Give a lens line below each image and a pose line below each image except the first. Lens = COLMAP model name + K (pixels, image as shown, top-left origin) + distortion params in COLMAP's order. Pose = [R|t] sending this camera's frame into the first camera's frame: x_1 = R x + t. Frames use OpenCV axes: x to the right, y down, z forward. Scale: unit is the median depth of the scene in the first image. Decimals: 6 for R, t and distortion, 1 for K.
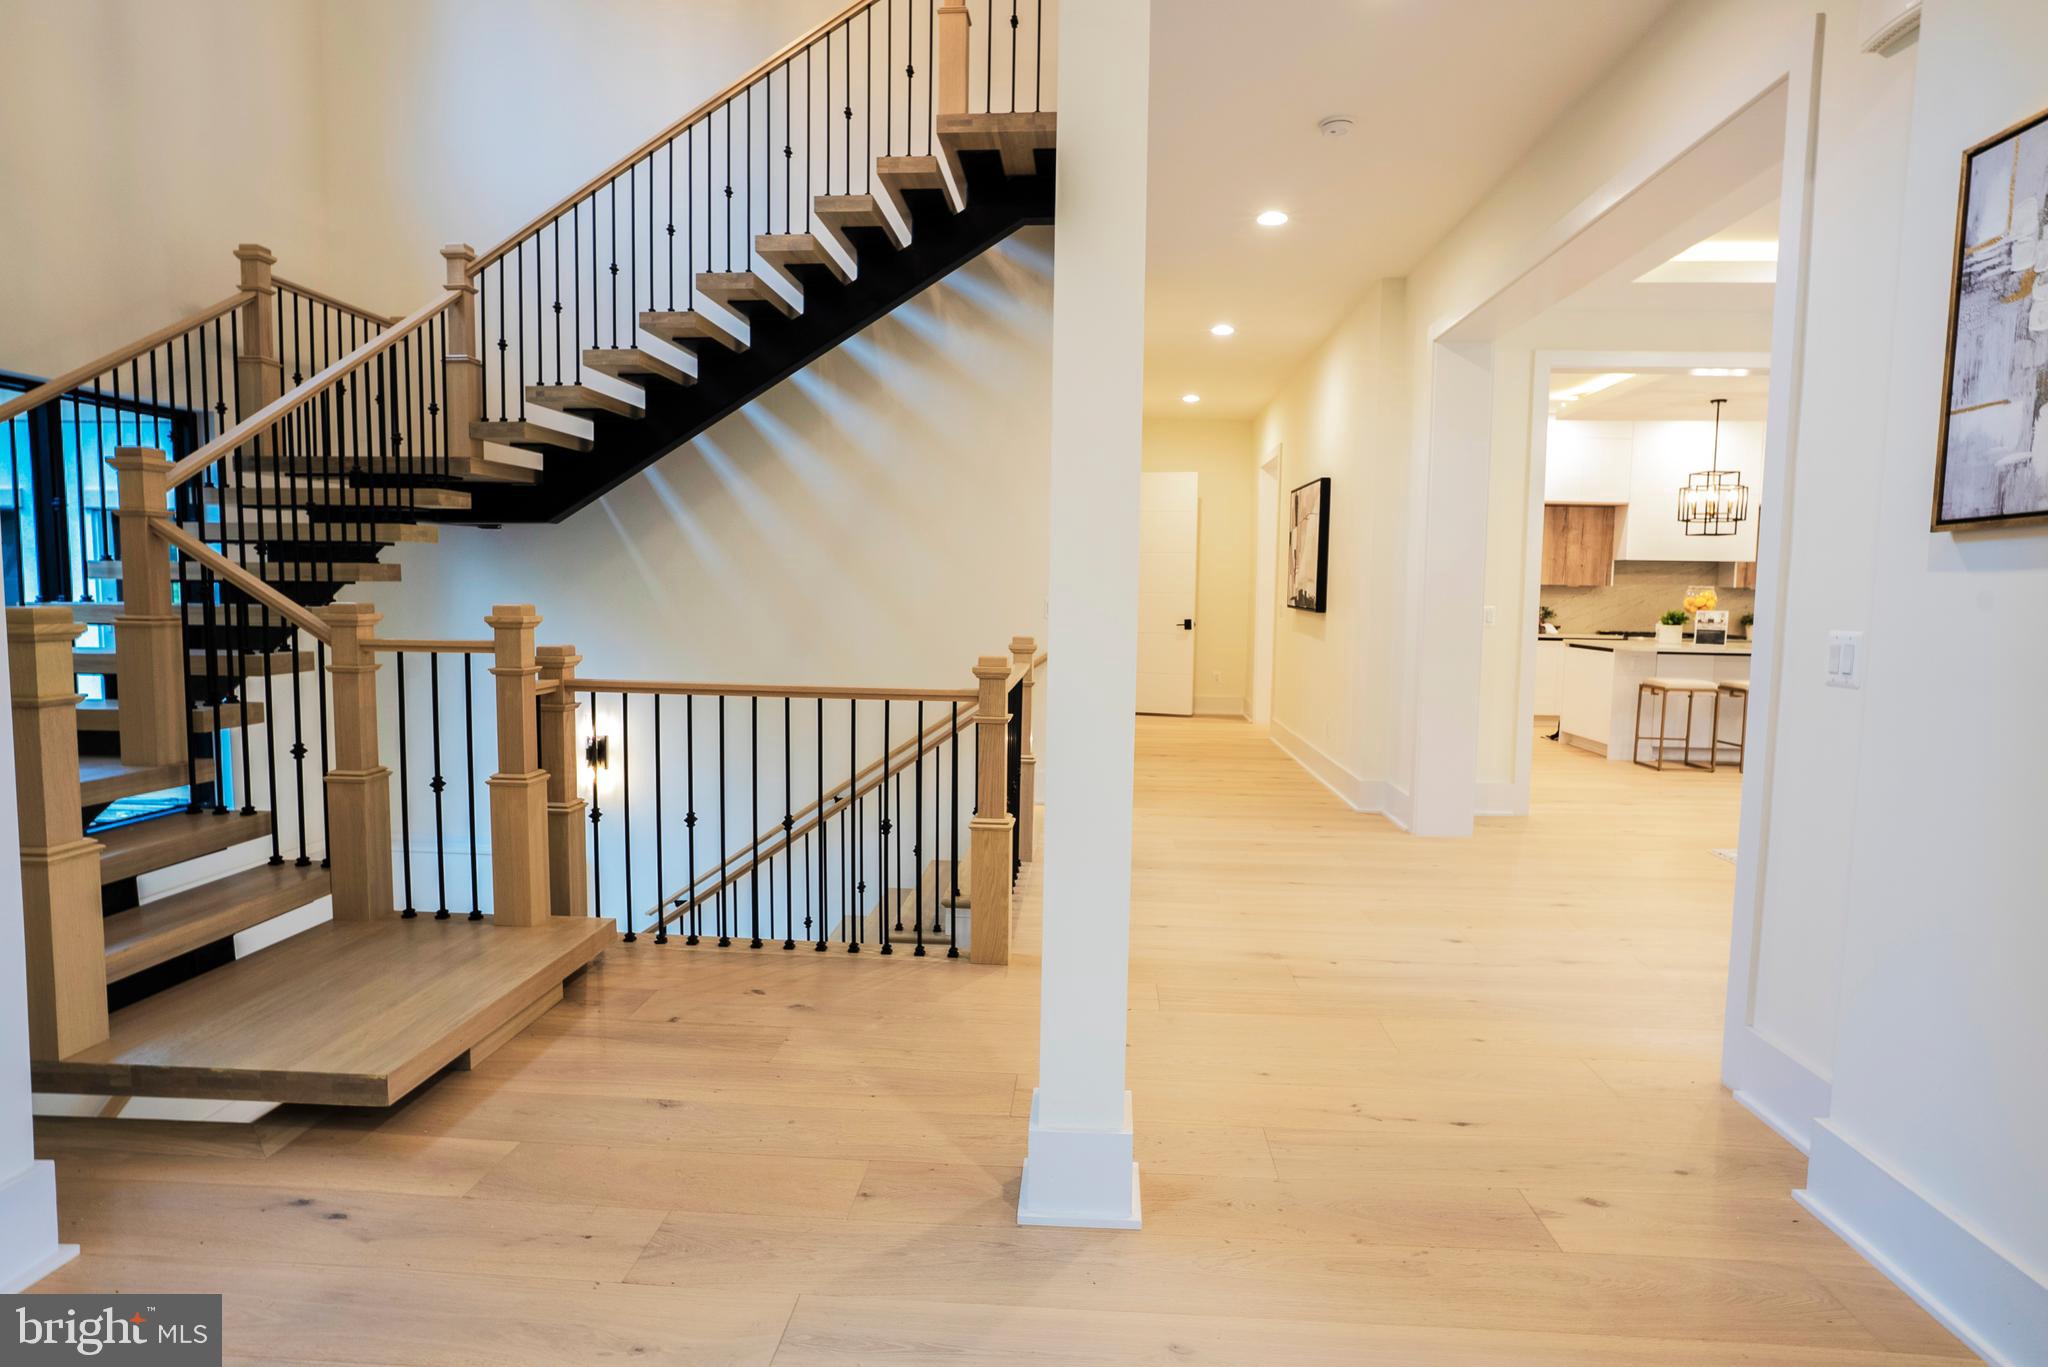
lens RADIAL K [[1117.7, 0, 1021.7], [0, 1117.7, 682.0], [0, 0, 1]] dist [-0.005100, 0.002267]
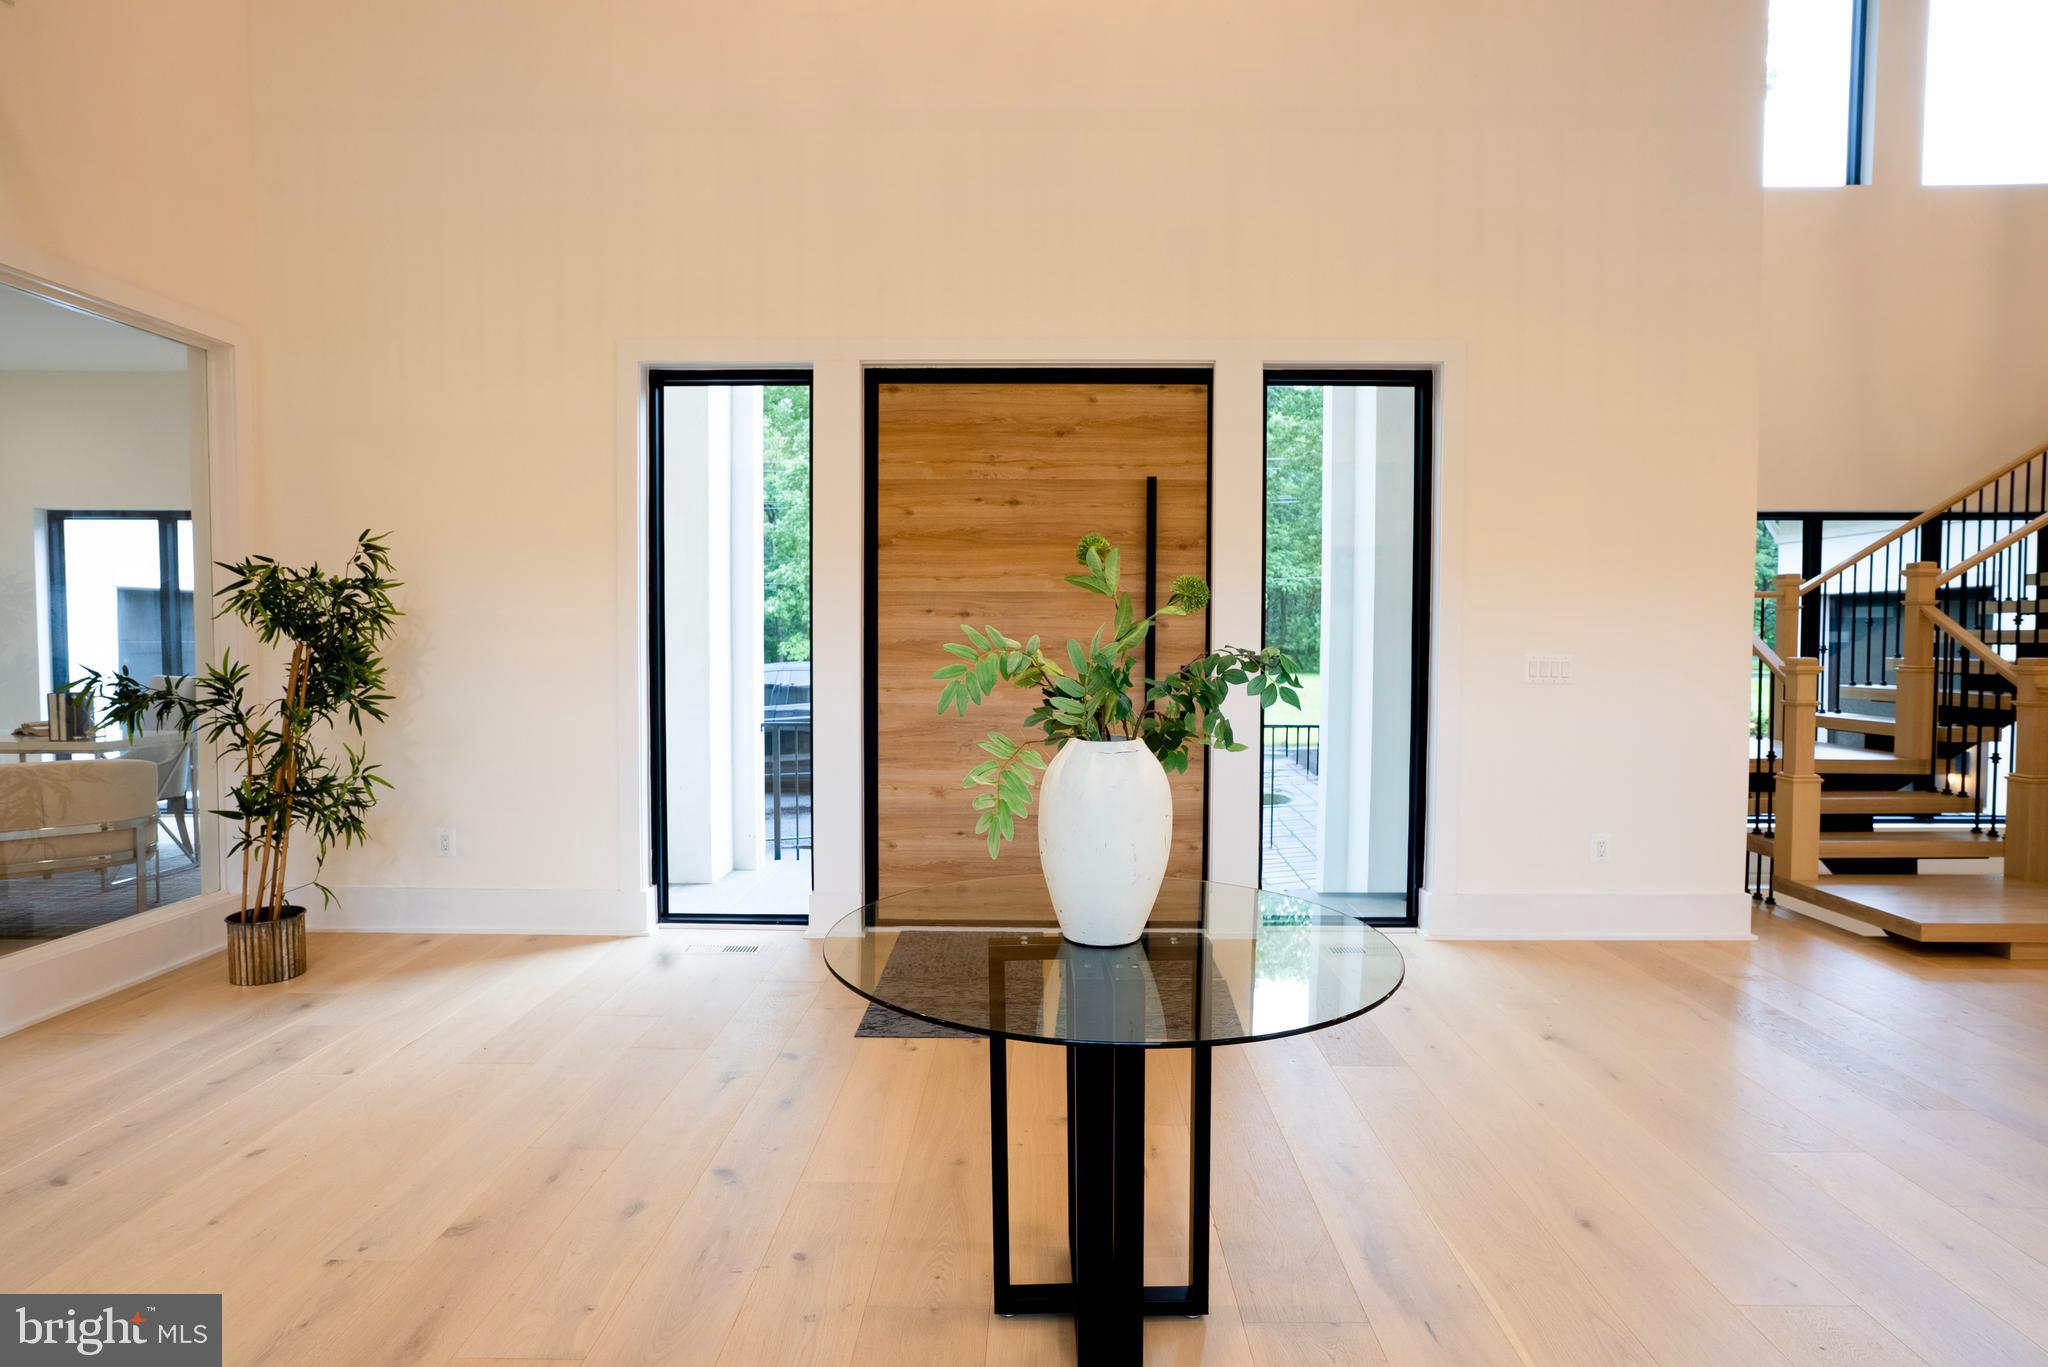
lens RADIAL K [[1117.7, 0, 1025.1], [0, 1117.7, 681.9], [0, 0, 1]] dist [-0.005100, 0.002267]
pose [[0.062671, 0.022525, -0.997780, 0.600567], [-0.076342, 0.996924, 0.017711, 0.027276], [0.995110, 0.075062, 0.064197, -0.307494]]
